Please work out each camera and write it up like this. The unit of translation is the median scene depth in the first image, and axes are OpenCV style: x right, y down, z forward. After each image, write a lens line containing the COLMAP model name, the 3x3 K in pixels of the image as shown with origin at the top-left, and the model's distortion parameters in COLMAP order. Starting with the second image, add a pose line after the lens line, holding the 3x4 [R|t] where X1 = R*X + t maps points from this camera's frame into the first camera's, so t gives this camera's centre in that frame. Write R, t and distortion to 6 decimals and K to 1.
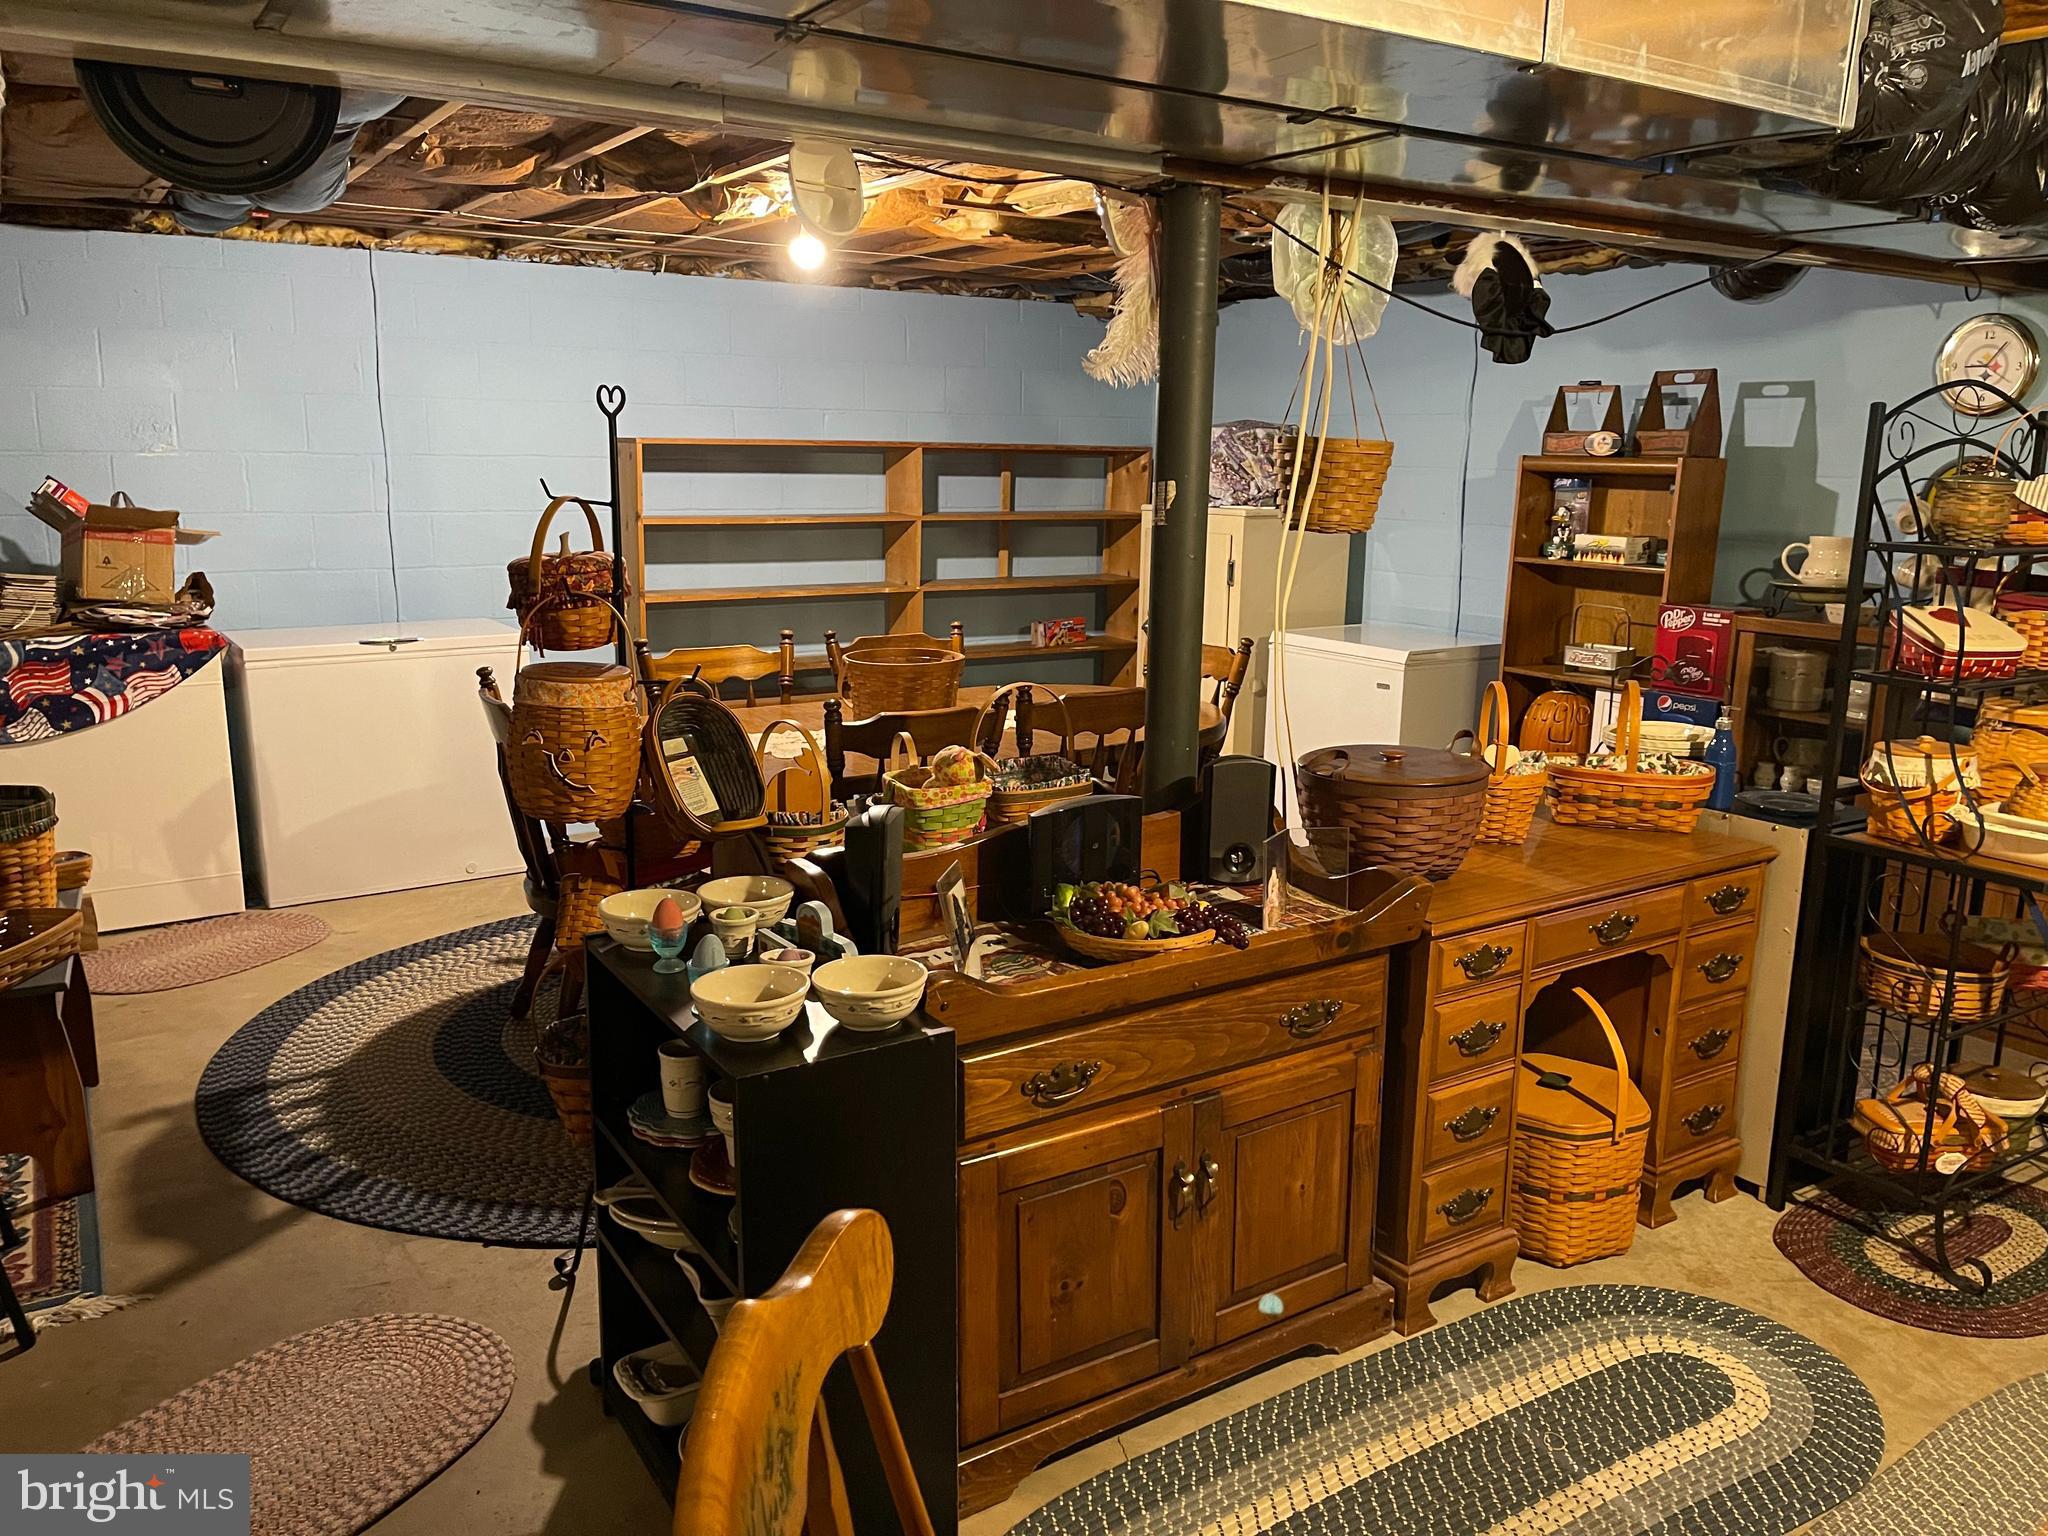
lens RADIAL K [[1528.4, 0, 1024.0], [0, 1528.4, 768.0], [0, 0, 1]] dist [0.104826, -0.003345]
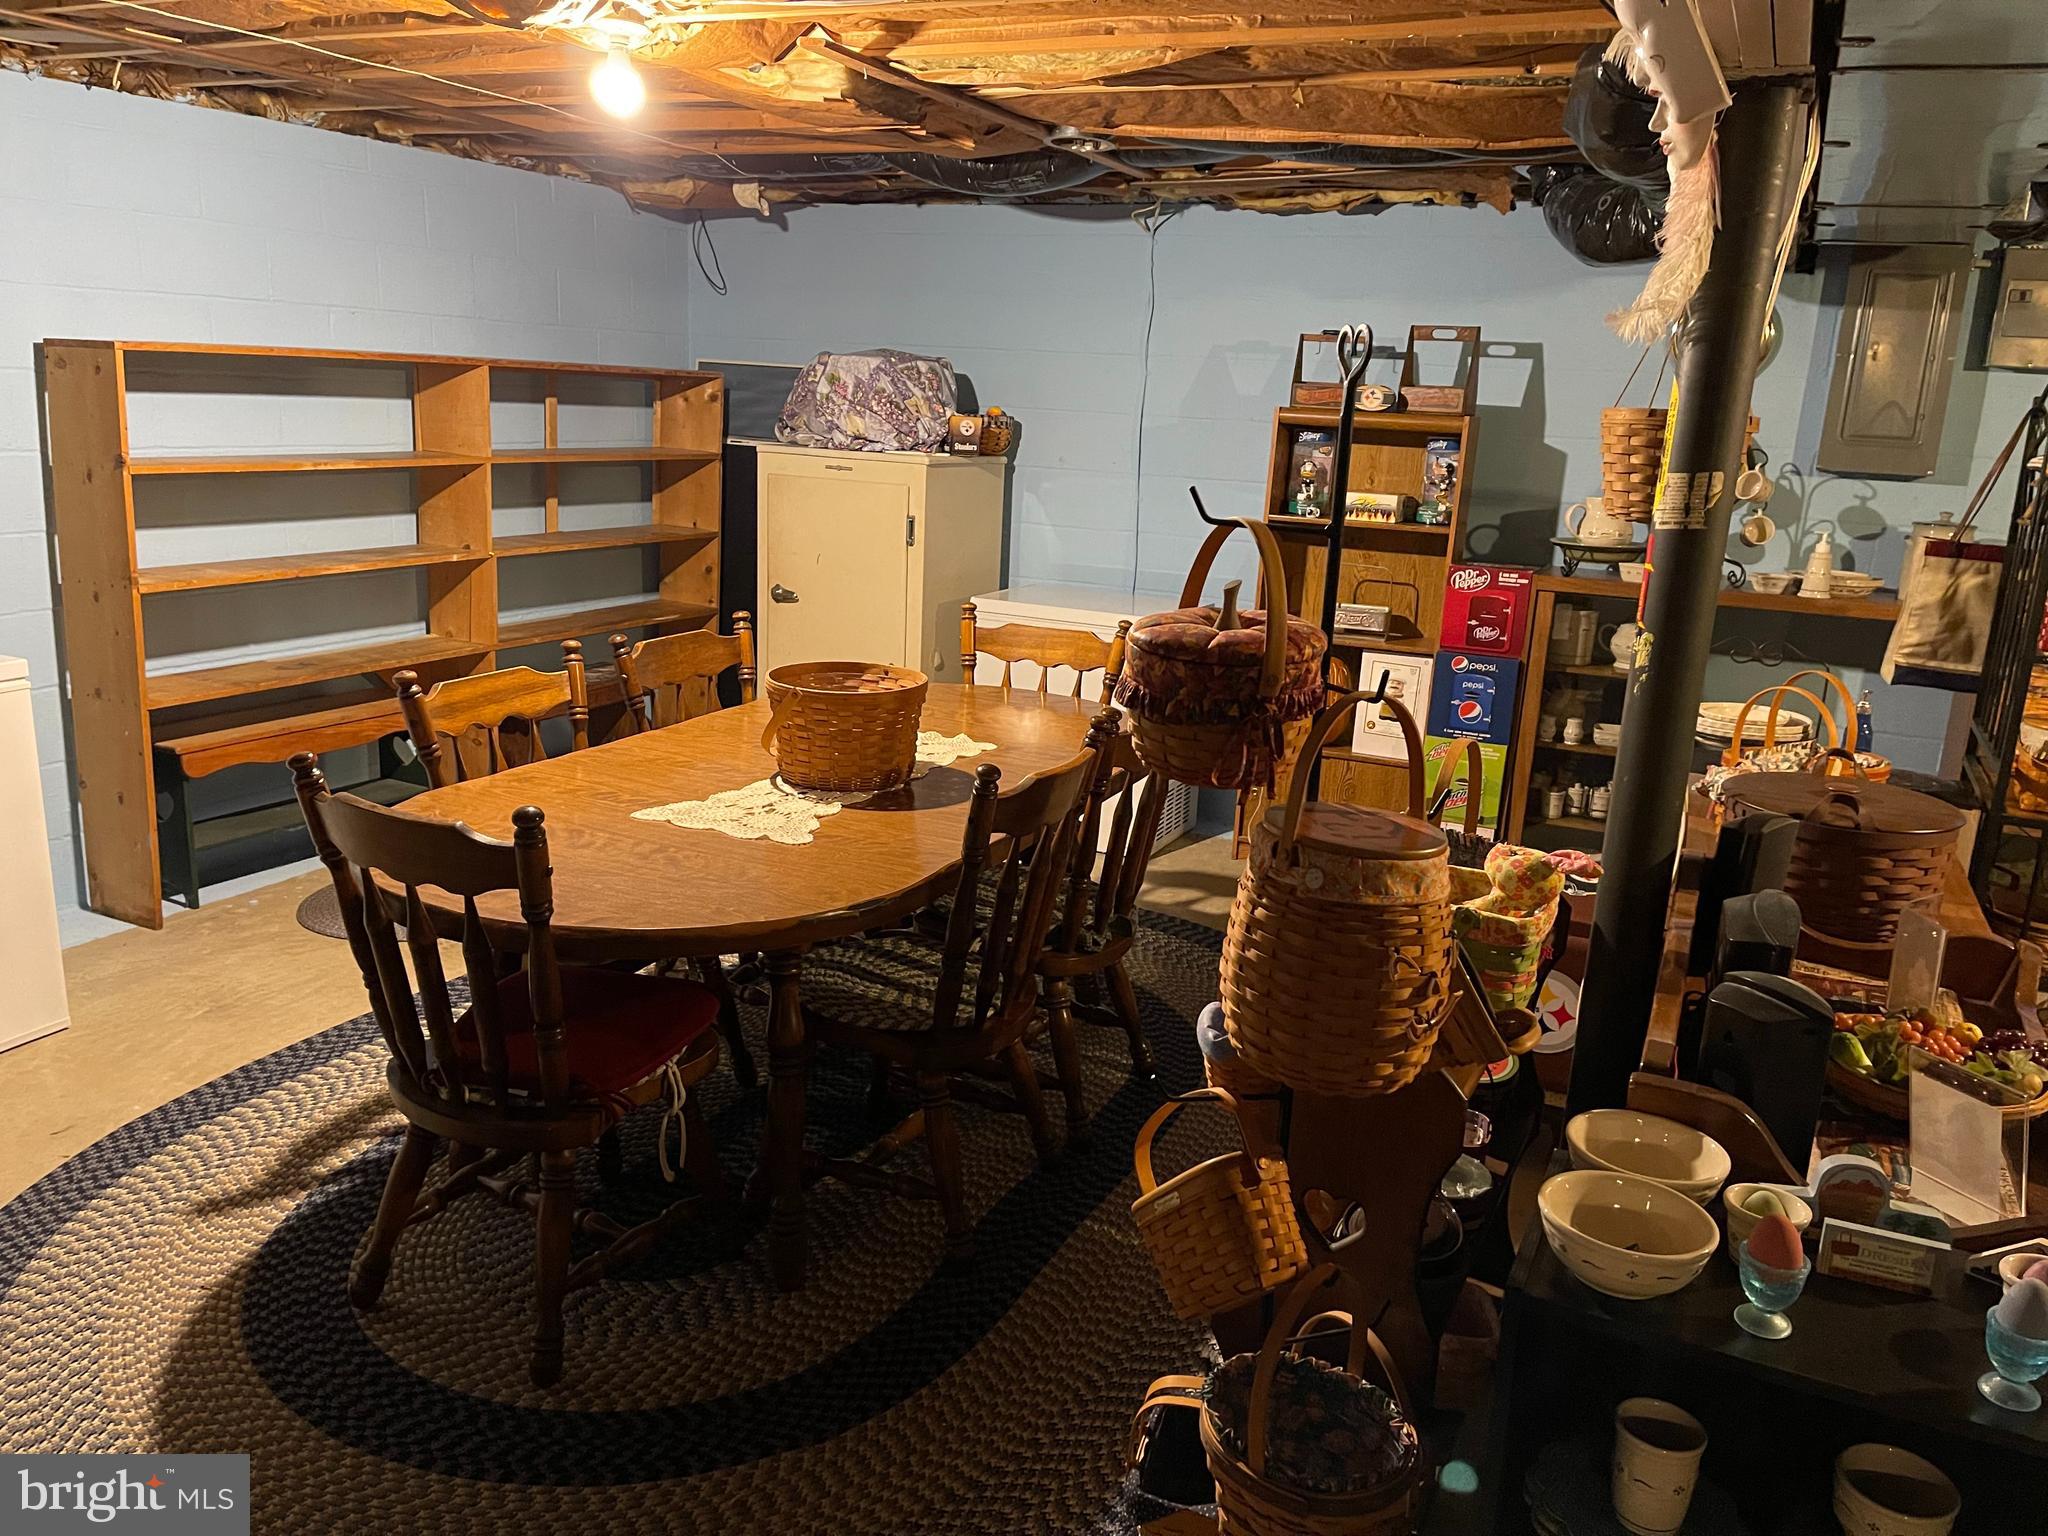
lens RADIAL K [[1548.3, 0, 1024.0], [0, 1548.3, 768.0], [0, 0, 1]] dist [0.128910, -0.184070]
pose [[0.856972, -0.099709, 0.505625, -0.316867], [0.074085, 0.994750, 0.070599, -0.062140], [-0.510010, -0.023042, 0.859860, 0.259768]]
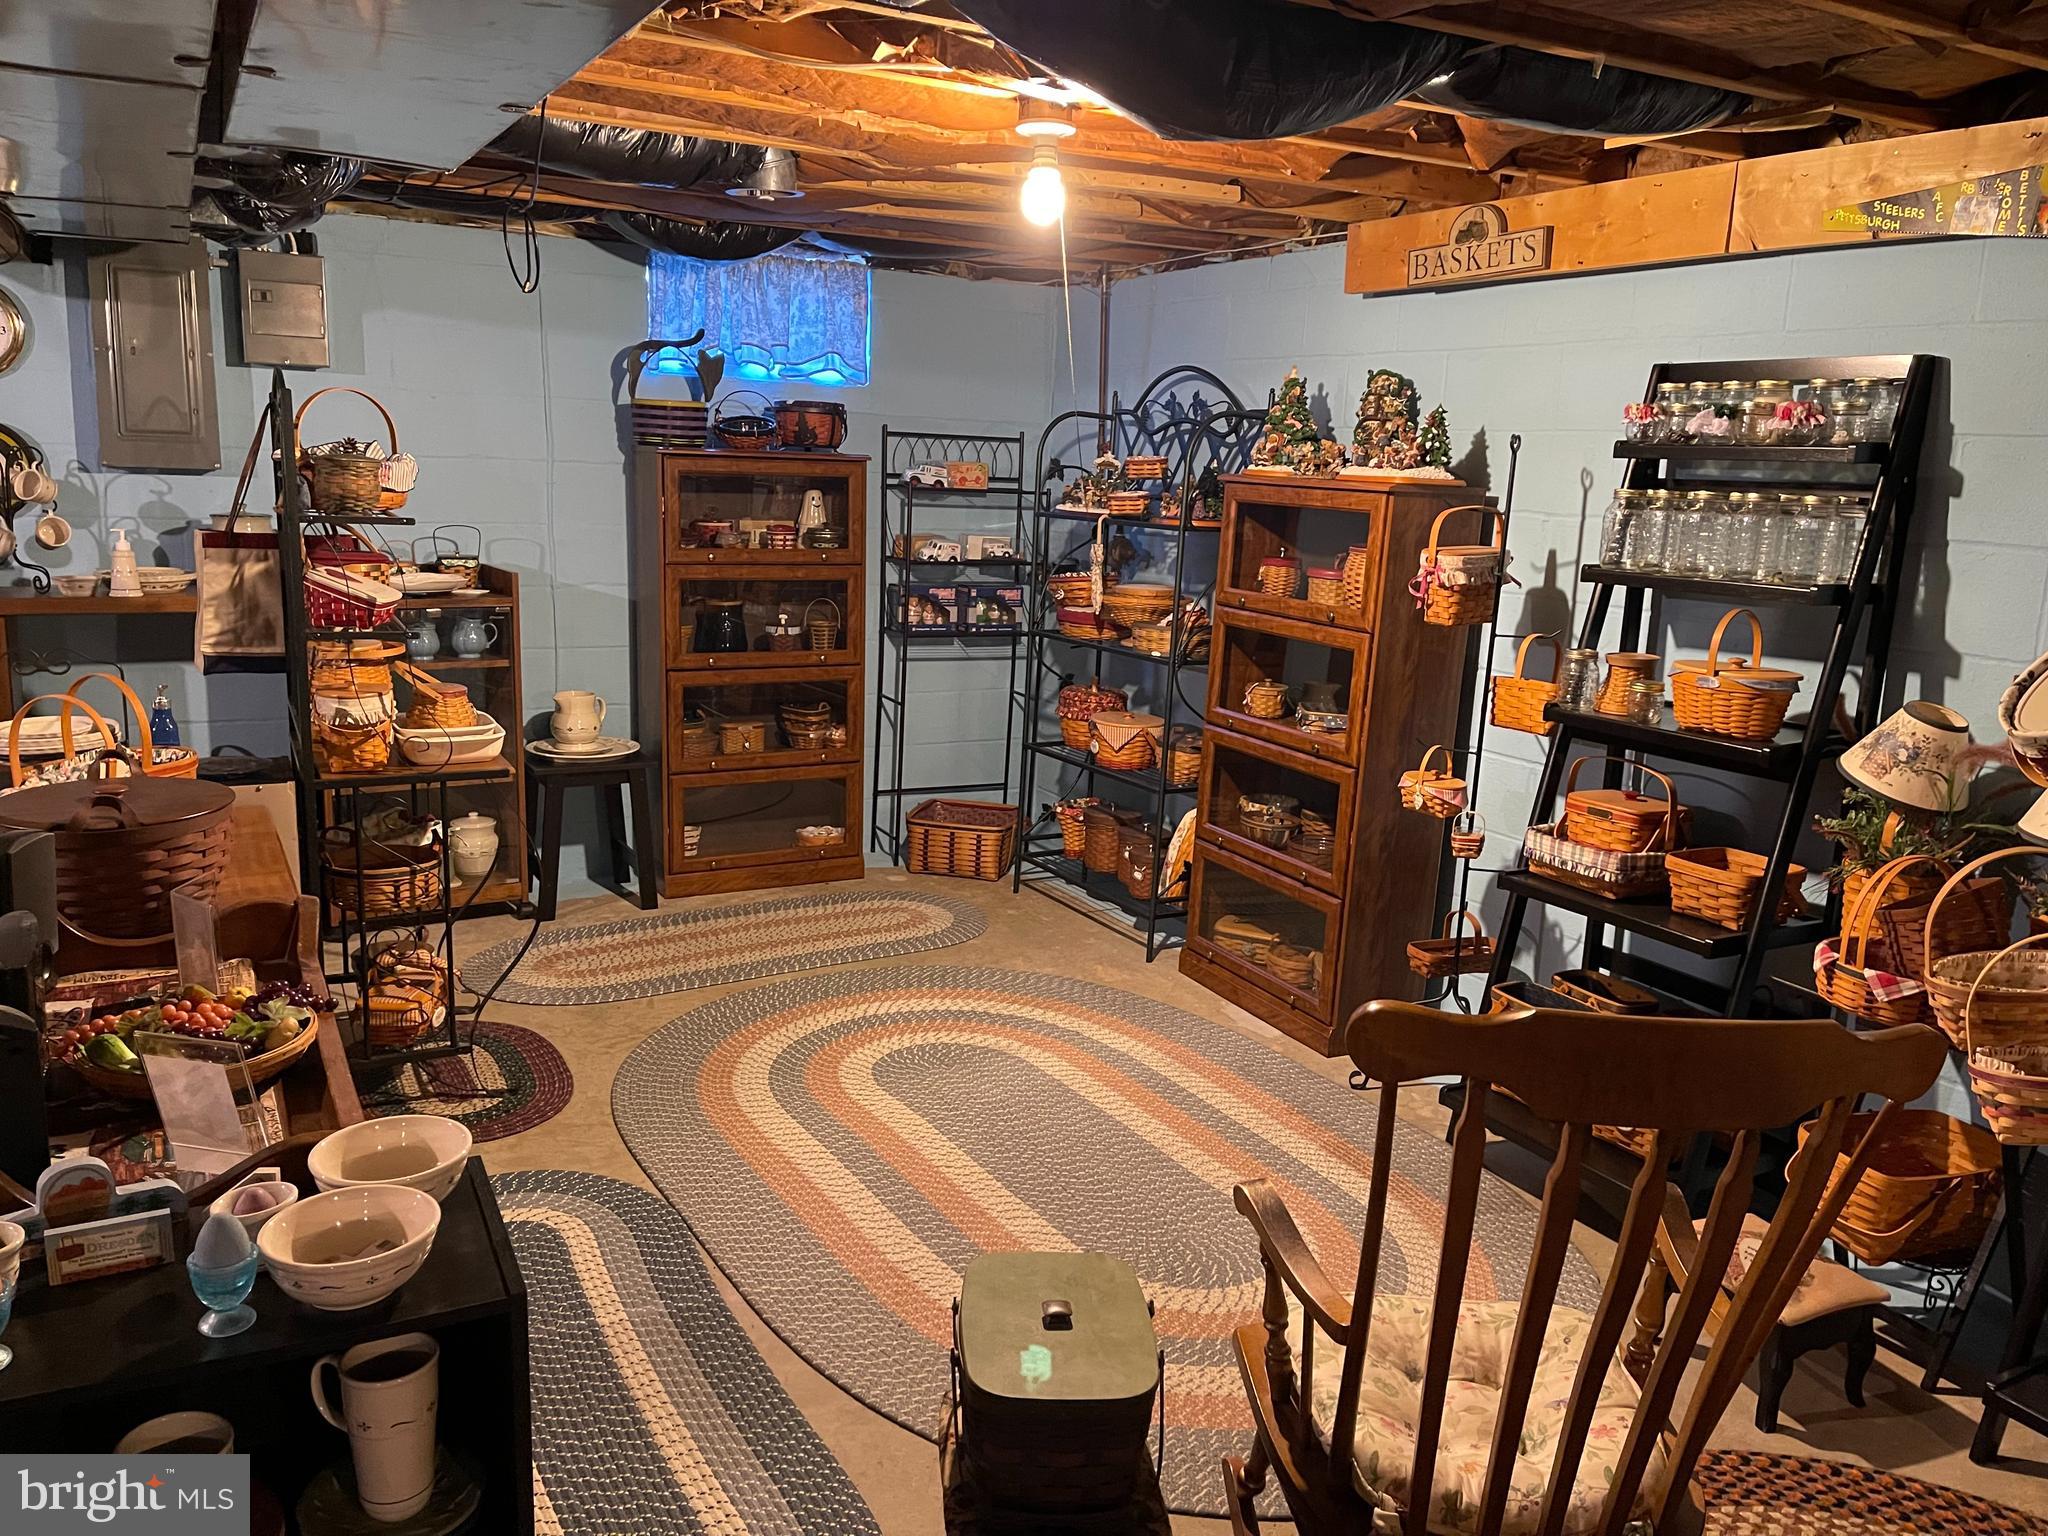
lens RADIAL K [[1548.3, 0, 1024.0], [0, 1548.3, 768.0], [0, 0, 1]] dist [0.128910, -0.184070]
pose [[0.078592, -0.210948, 0.974333, -0.303018], [0.166941, 0.966339, 0.195752, -0.057416], [-0.982830, 0.147271, 0.111163, 0.221642]]
